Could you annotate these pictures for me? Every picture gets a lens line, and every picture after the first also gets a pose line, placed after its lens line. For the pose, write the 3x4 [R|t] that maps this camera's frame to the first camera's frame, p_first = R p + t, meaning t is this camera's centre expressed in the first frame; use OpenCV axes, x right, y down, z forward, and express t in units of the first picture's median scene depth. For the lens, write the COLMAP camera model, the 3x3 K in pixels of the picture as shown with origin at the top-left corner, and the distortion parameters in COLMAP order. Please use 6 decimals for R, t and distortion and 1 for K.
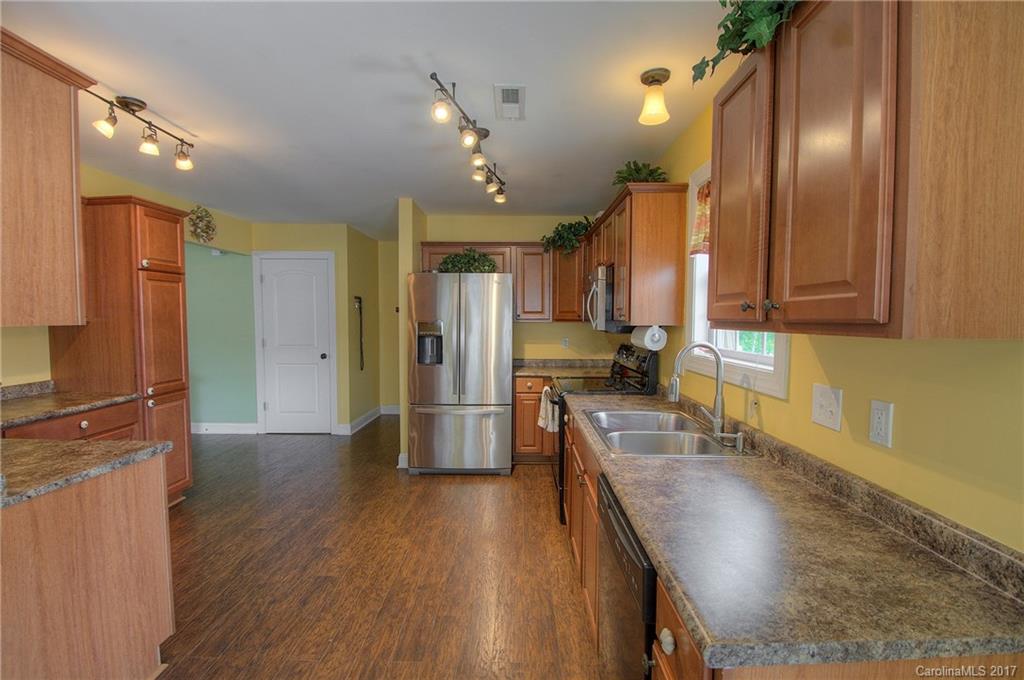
lens RADIAL K [[441.5, 0, 512.0], [0, 441.5, 340.0], [0, 0, 1]] dist [0.001635, -0.014706]
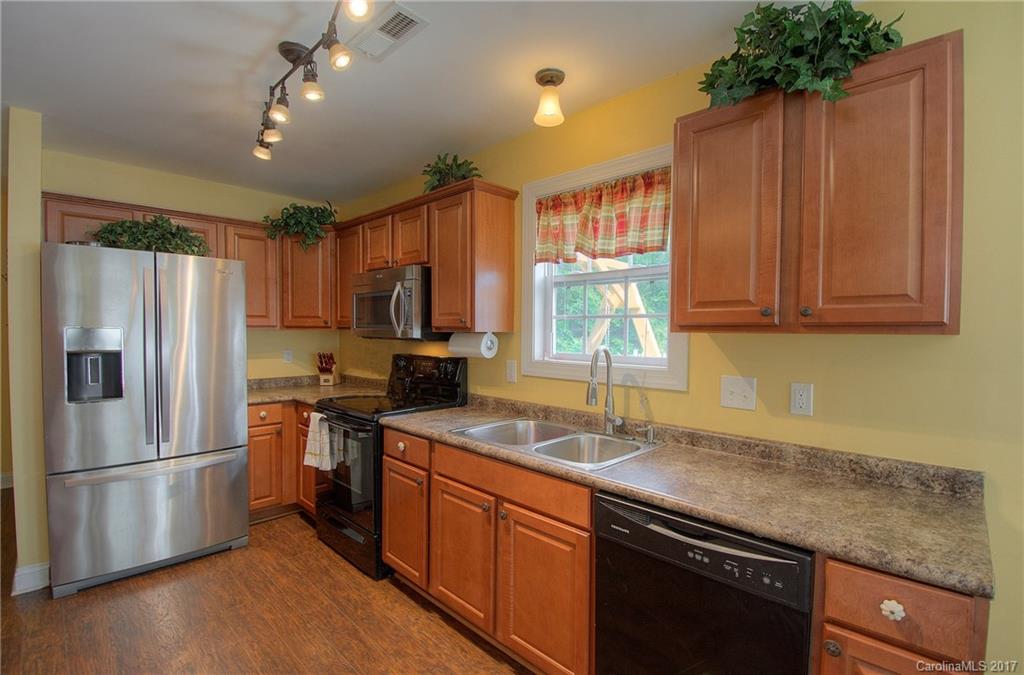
lens RADIAL K [[455.0, 0, 512.1], [0, 455.0, 340.7], [0, 0, 1]] dist [0.002339, -0.016461]
pose [[0.698708, -0.017187, 0.715200, -0.271677], [0.031399, 0.999485, -0.006656, -0.004525], [-0.714717, 0.027107, 0.698888, 0.215015]]
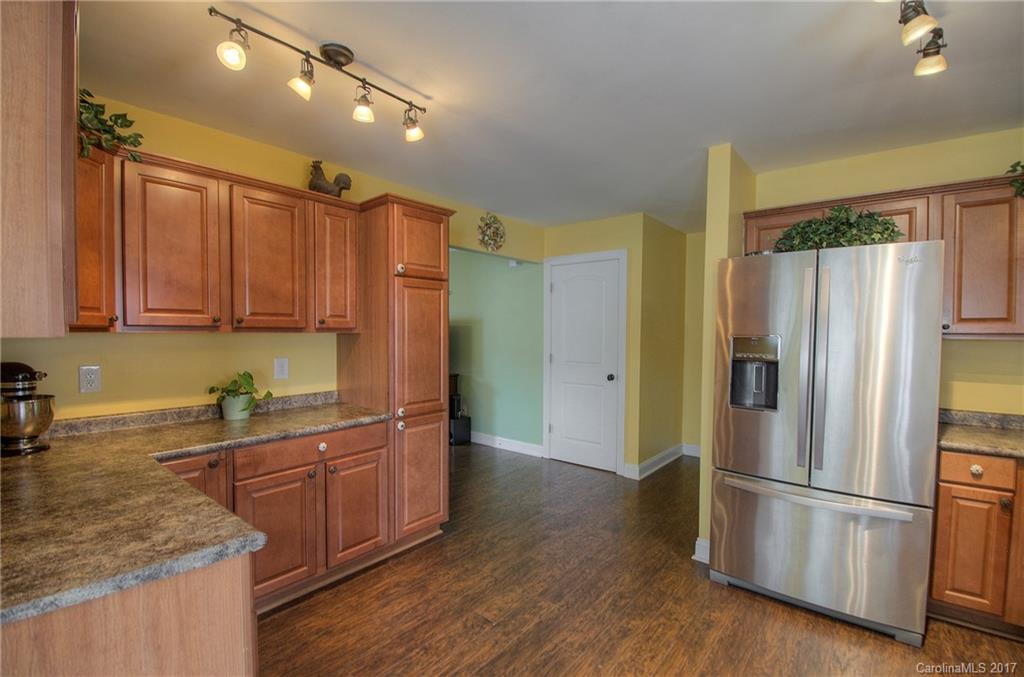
lens RADIAL K [[456.2, 0, 512.2], [0, 456.2, 347.6], [0, 0, 1]] dist [0.002205, -0.013497]
pose [[0.779857, 0.024595, -0.625474, -0.067923], [-0.034704, 0.999390, -0.003971, -0.015900], [0.624995, 0.024803, 0.780235, 0.379018]]
